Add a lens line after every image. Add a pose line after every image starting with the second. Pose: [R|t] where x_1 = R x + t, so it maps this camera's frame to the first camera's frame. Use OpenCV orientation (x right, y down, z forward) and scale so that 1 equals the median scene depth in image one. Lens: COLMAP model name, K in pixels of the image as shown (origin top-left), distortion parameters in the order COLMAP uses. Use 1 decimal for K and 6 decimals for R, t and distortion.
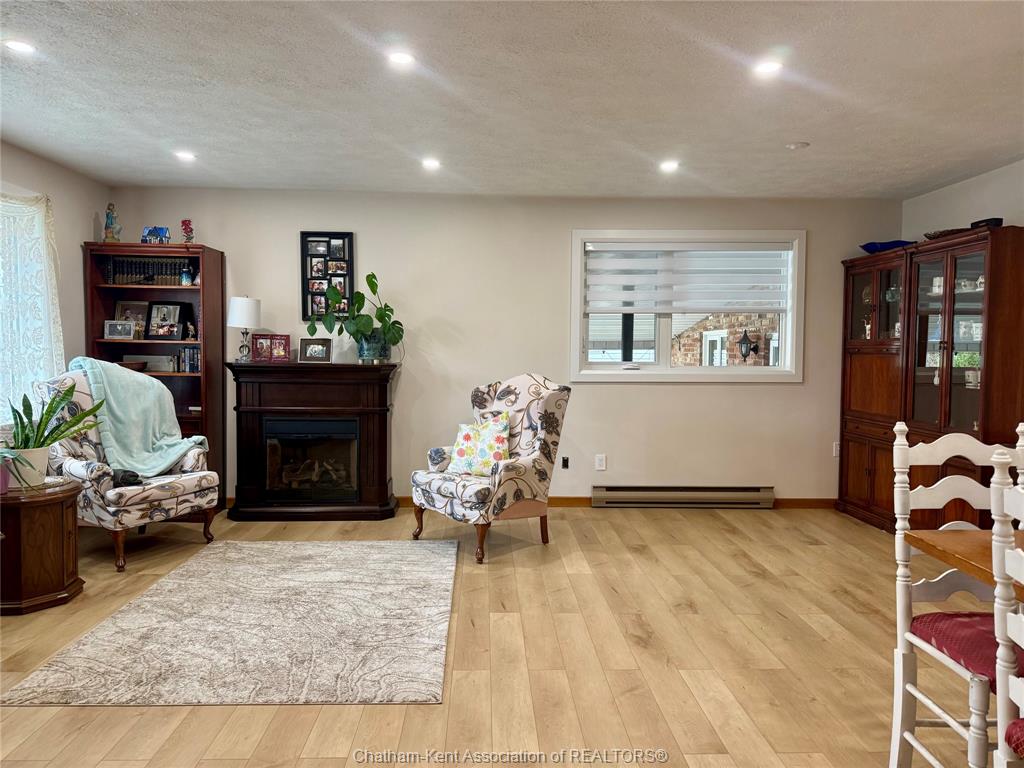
lens RADIAL K [[714.6, 0, 511.9], [0, 714.6, 386.3], [0, 0, 1]] dist [0.102152, -0.146621]
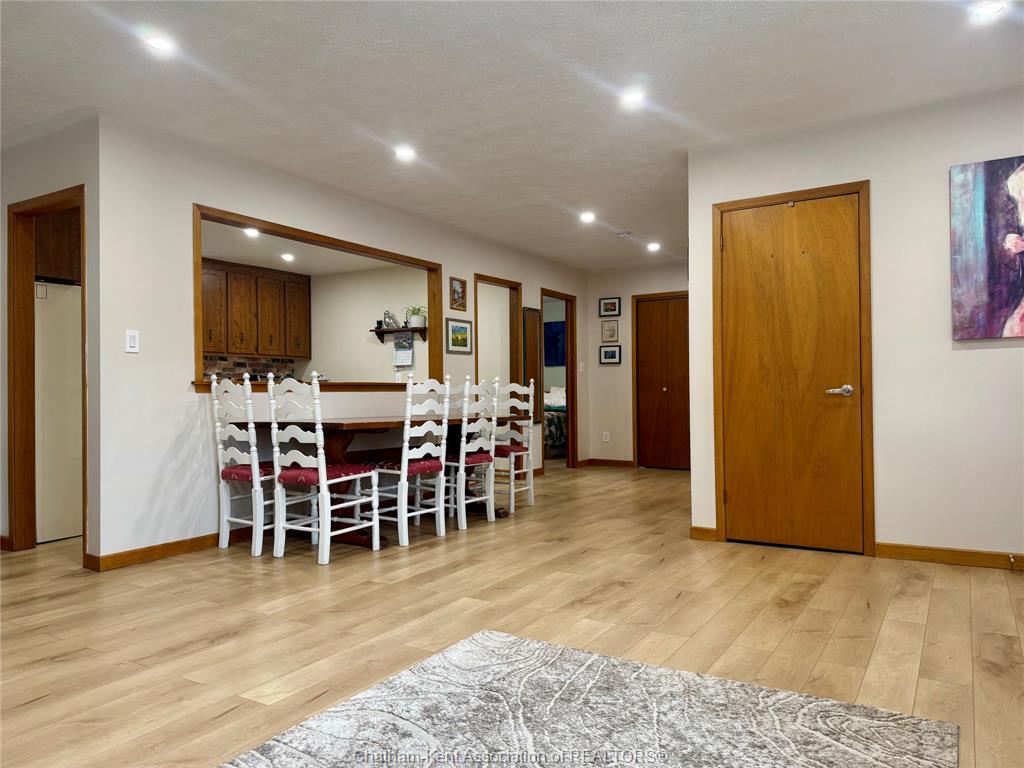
lens RADIAL K [[714.6, 0, 511.1], [0, 714.6, 384.5], [0, 0, 1]] dist [0.102152, -0.146621]
pose [[-0.825302, 0.006676, 0.564651, -0.425366], [0.031711, 0.998900, 0.034538, 0.017379], [-0.563800, 0.046410, -0.824606, 1.054704]]
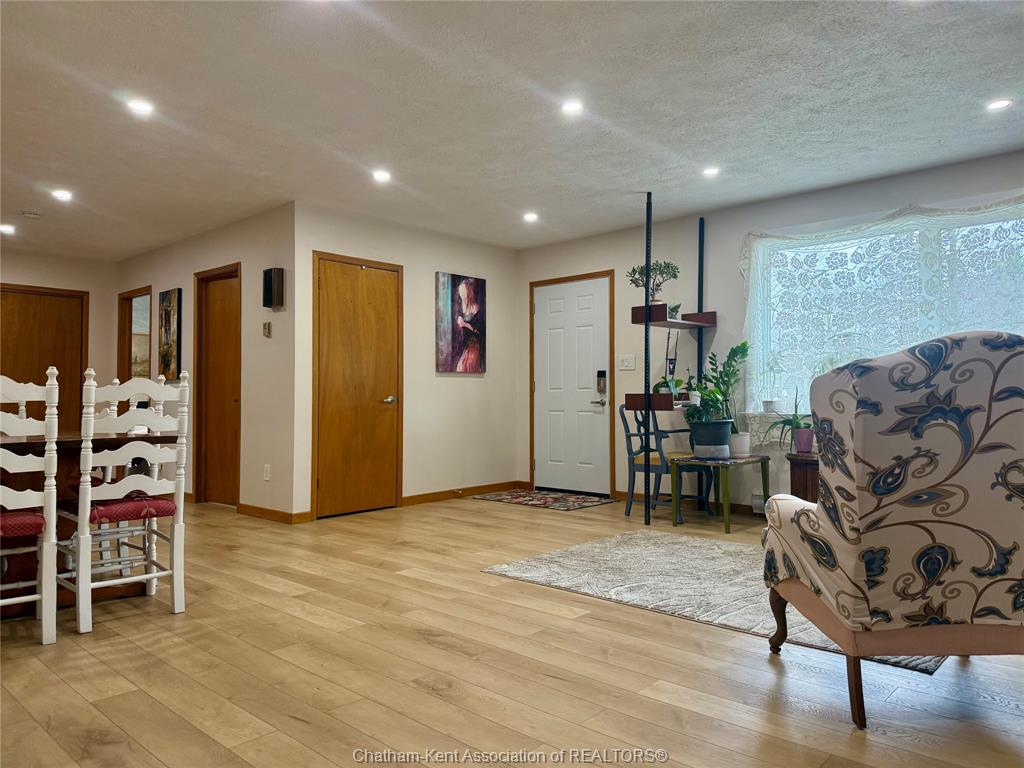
lens RADIAL K [[714.6, 0, 513.4], [0, 714.6, 381.9], [0, 0, 1]] dist [0.102152, -0.146621]
pose [[-0.705405, -0.022957, -0.708432, 0.525263], [-0.038757, 0.999229, 0.006212, 0.017730], [0.707744, 0.031838, -0.705751, 1.189165]]
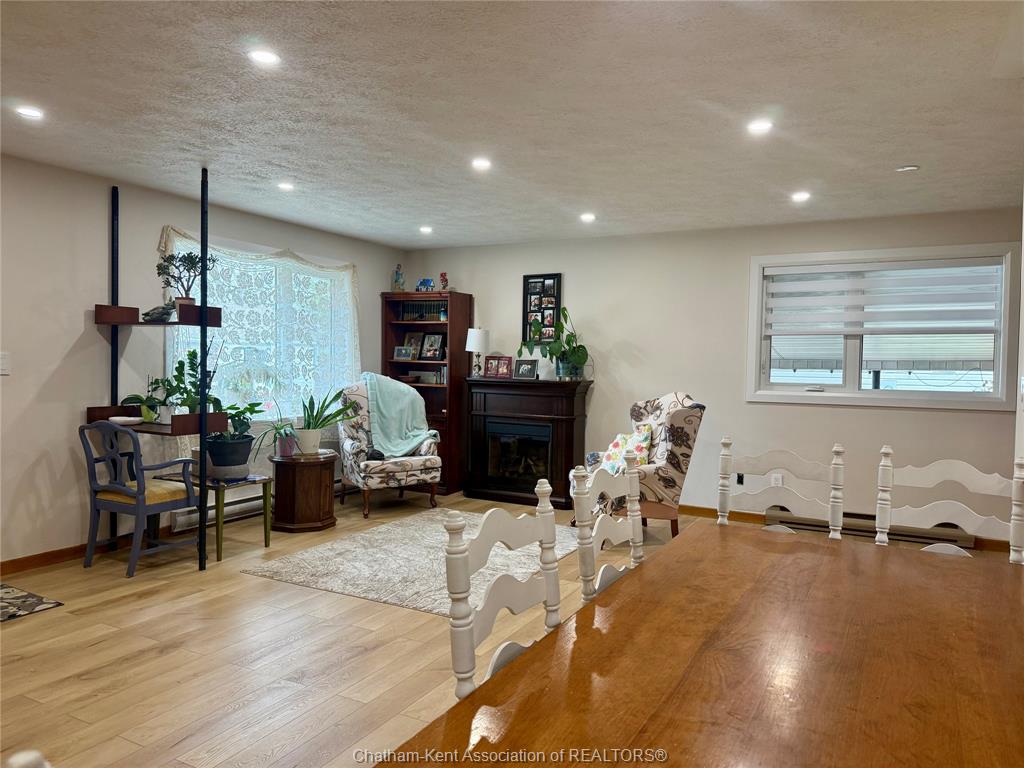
lens RADIAL K [[714.6, 0, 510.9], [0, 714.6, 381.9], [0, 0, 1]] dist [0.102152, -0.146621]
pose [[0.862038, 0.021088, -0.506405, 0.396918], [-0.035865, 0.999167, -0.019445, -0.002494], [0.505574, 0.034924, 0.862076, -0.105110]]
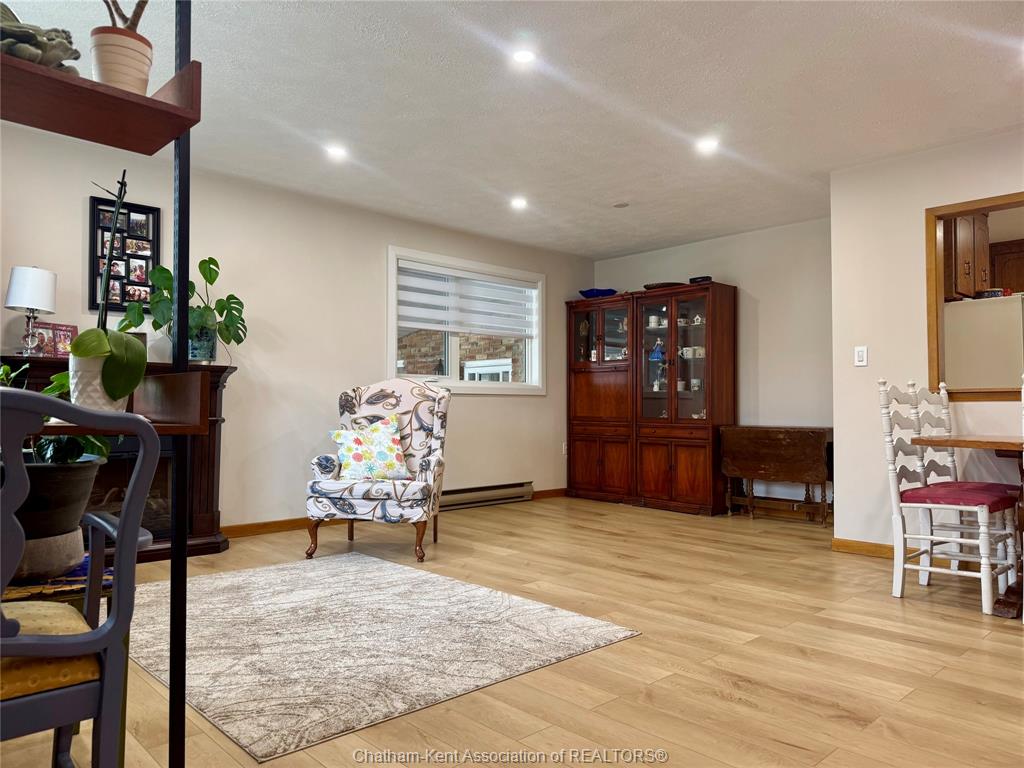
lens RADIAL K [[714.6, 0, 513.3], [0, 714.6, 383.9], [0, 0, 1]] dist [0.102152, -0.146621]
pose [[0.751253, 0.018075, 0.659766, -0.561539], [0.035168, 0.997109, -0.067361, 0.069272], [-0.659076, 0.073808, 0.748446, 0.151922]]
